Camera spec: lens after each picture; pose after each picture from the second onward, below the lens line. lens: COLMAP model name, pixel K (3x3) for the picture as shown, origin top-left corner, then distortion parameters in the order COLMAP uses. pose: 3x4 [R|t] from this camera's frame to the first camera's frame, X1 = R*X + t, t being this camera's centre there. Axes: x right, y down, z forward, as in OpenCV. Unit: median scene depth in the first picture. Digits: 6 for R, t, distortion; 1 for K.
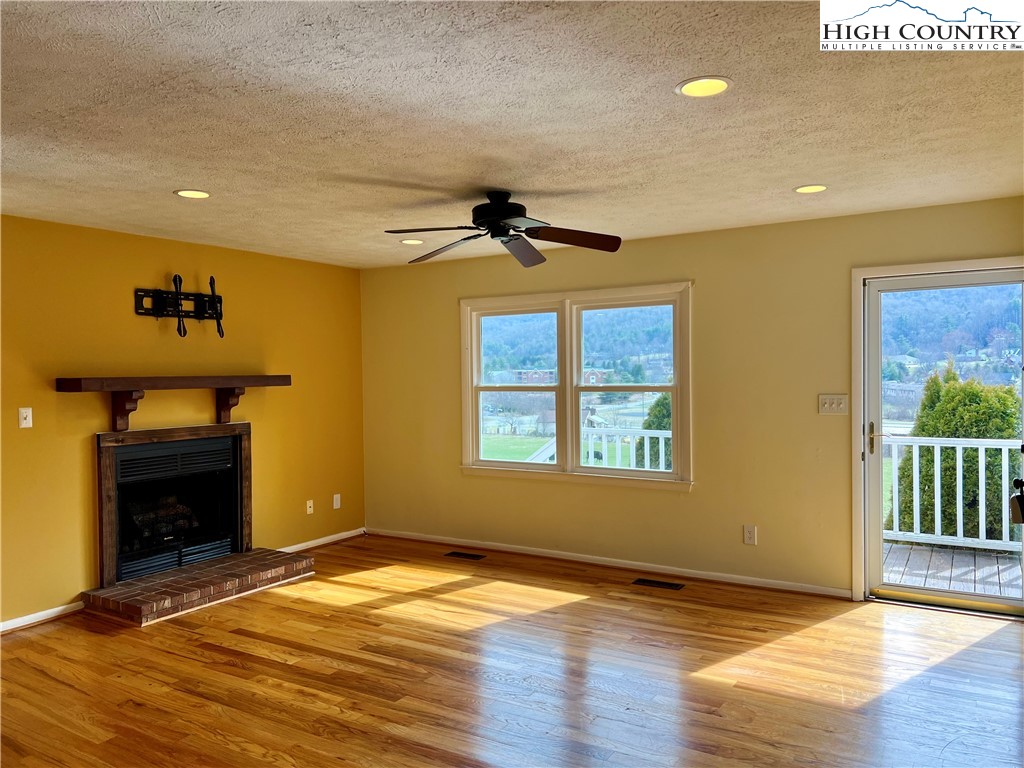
lens RADIAL K [[765.9, 0, 510.3], [0, 765.9, 384.1], [0, 0, 1]] dist [0.070545, -0.095375]
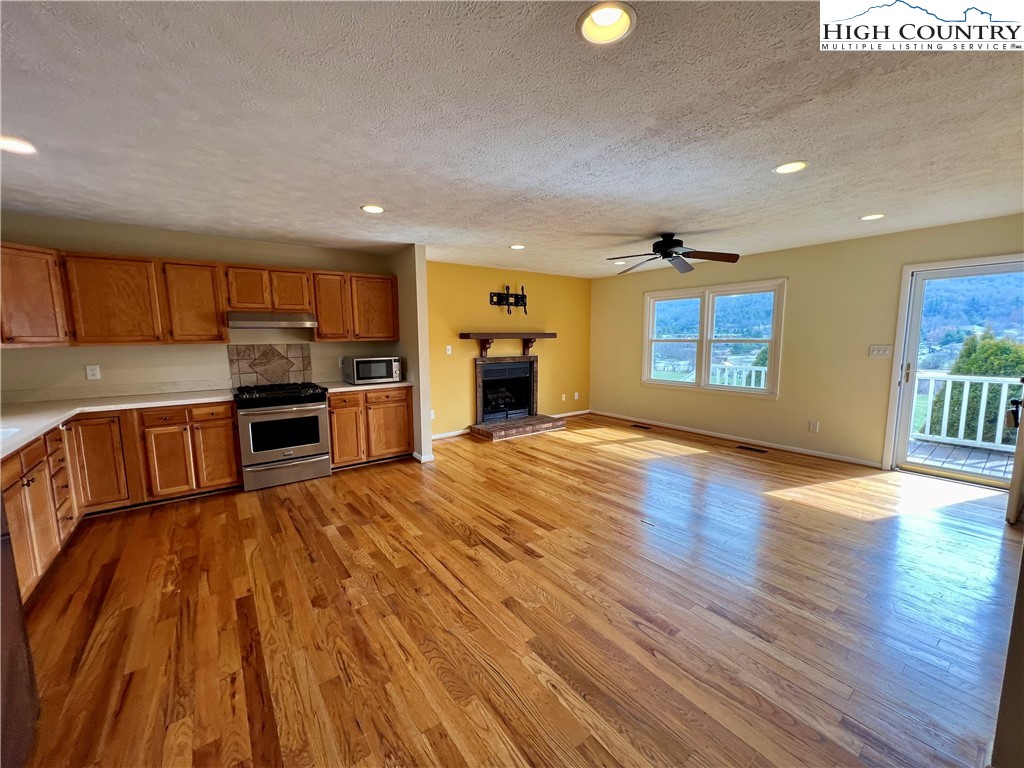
lens RADIAL K [[407.6, 0, 512.0], [0, 407.6, 384.0], [0, 0, 1]] dist [-0.001493, -0.000235]
pose [[0.930467, 0.050179, -0.362924, 0.008524], [-0.012168, 0.994262, 0.106275, 0.012824], [0.366175, -0.094469, 0.925738, -0.085324]]
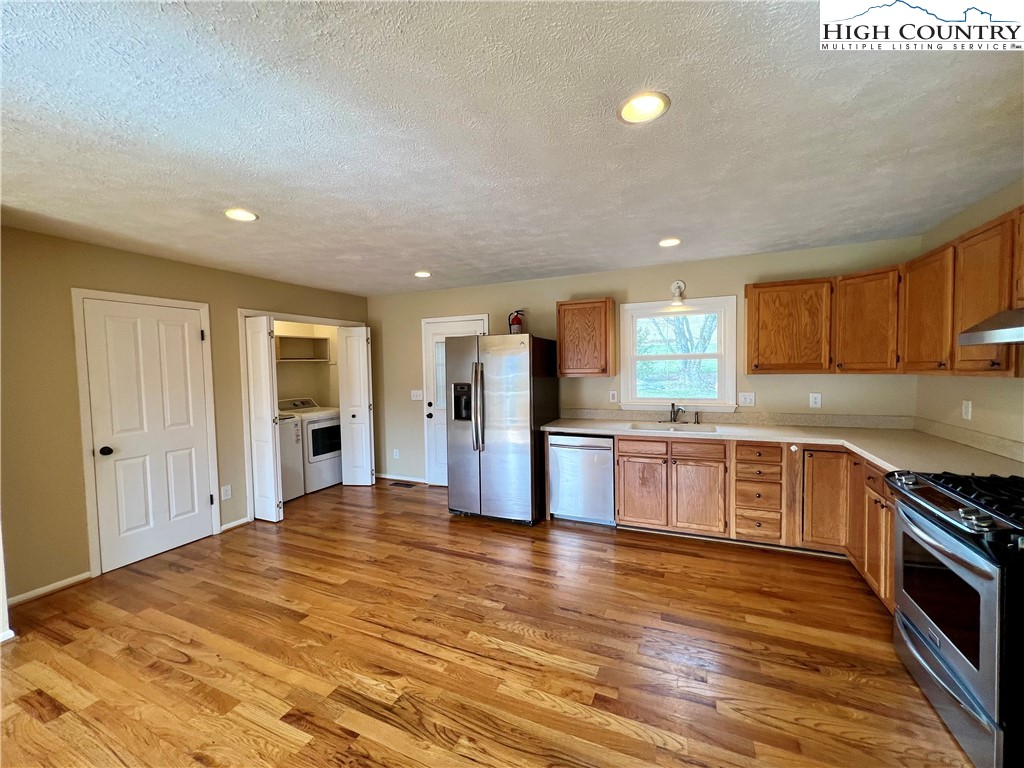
lens RADIAL K [[409.0, 0, 513.8], [0, 409.0, 388.1], [0, 0, 1]] dist [-0.000880, 0.000010]
pose [[-0.989970, 0.039730, -0.135574, -0.318626], [0.030228, 0.996986, 0.071444, -0.007296], [0.138004, 0.066629, -0.988188, 0.818692]]
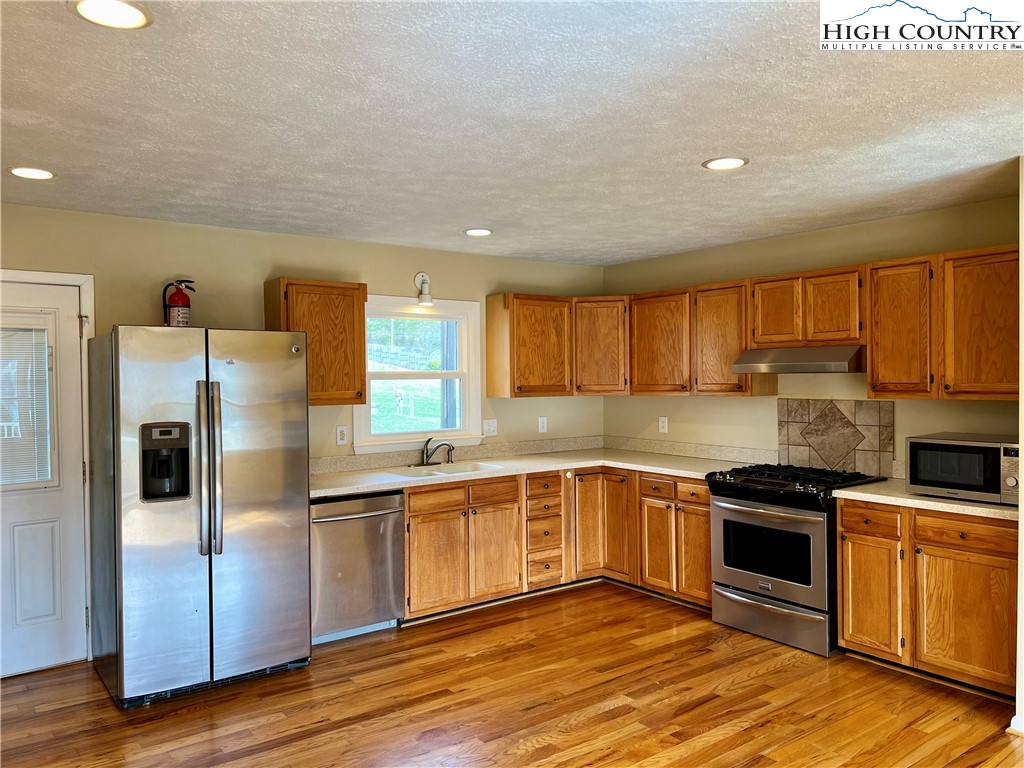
lens RADIAL K [[765.9, 0, 510.3], [0, 765.9, 384.1], [0, 0, 1]] dist [0.070545, -0.095375]
pose [[-0.366913, 0.027926, -0.929836, 0.266166], [-0.002181, 0.999521, 0.030880, -0.023955], [0.930253, 0.013359, -0.366676, 0.577403]]
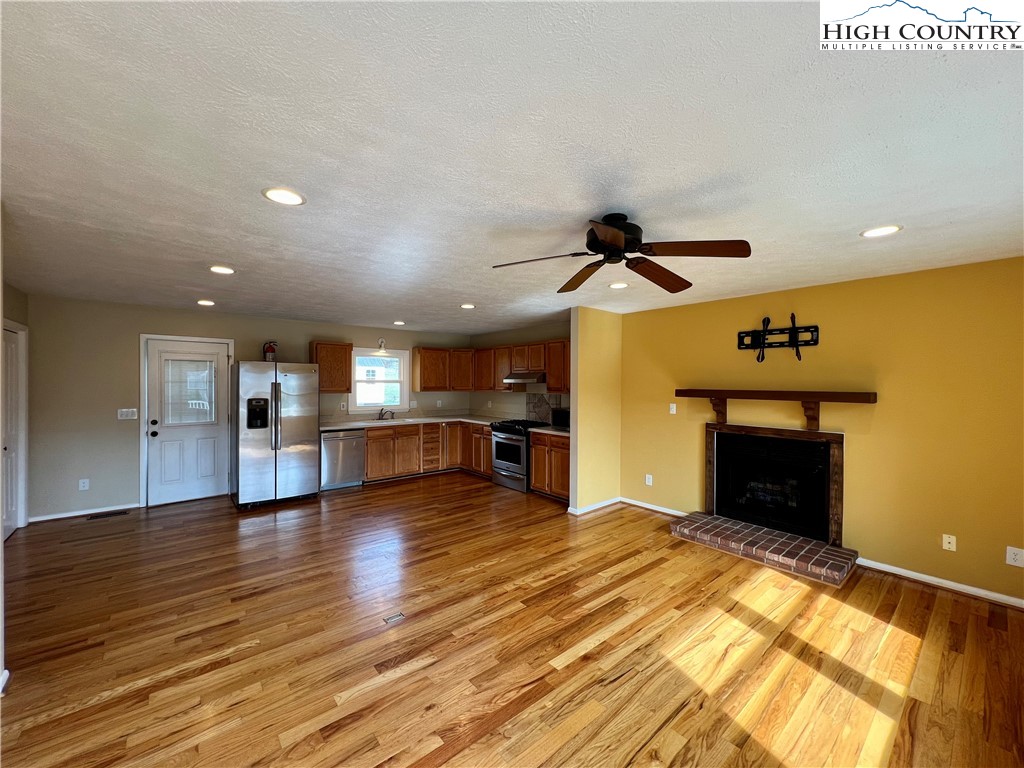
lens RADIAL K [[408.2, 0, 515.8], [0, 408.2, 381.7], [0, 0, 1]] dist [-0.002335, -0.000134]
pose [[-0.305768, 0.010955, -0.952043, 0.476689], [-0.018608, 0.999674, 0.017480, -0.035101], [0.951924, 0.023060, -0.305465, 0.932267]]
